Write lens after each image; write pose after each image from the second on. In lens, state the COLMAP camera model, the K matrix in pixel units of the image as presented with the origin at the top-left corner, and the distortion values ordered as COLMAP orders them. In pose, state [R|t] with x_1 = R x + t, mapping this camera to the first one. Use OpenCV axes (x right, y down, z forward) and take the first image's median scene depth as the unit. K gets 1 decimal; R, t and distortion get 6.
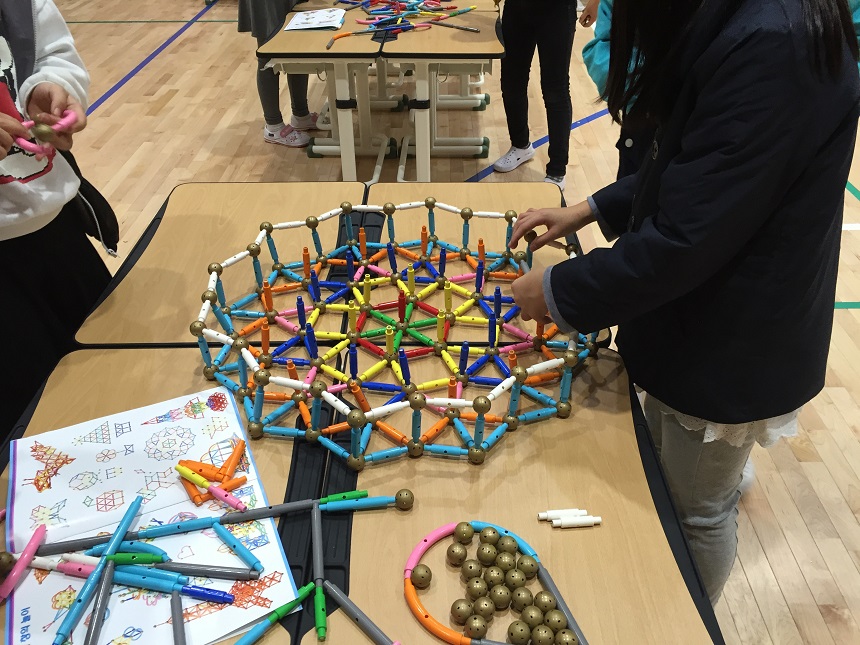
lens RADIAL K [[723.0, 0, 431.9], [0, 723.0, 321.6], [0, 0, 1]] dist [0.051614, -0.067465]
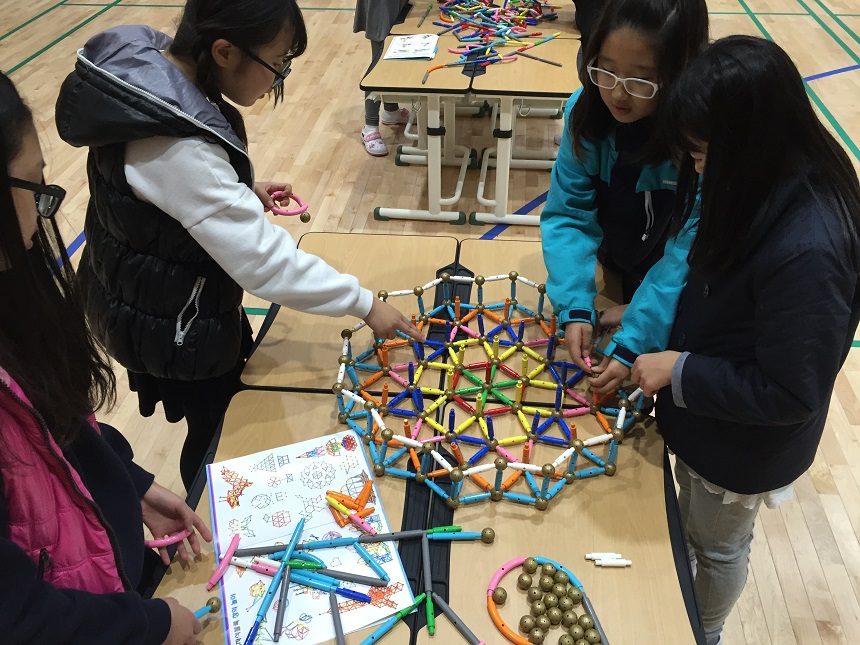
lens RADIAL K [[723.0, 0, 430.8], [0, 723.0, 323.2], [0, 0, 1]] dist [0.051614, -0.067465]
pose [[0.995063, 0.056675, -0.081471, -0.047783], [-0.050940, 0.996187, 0.070829, -0.211694], [0.085175, -0.066329, 0.994156, -0.305207]]
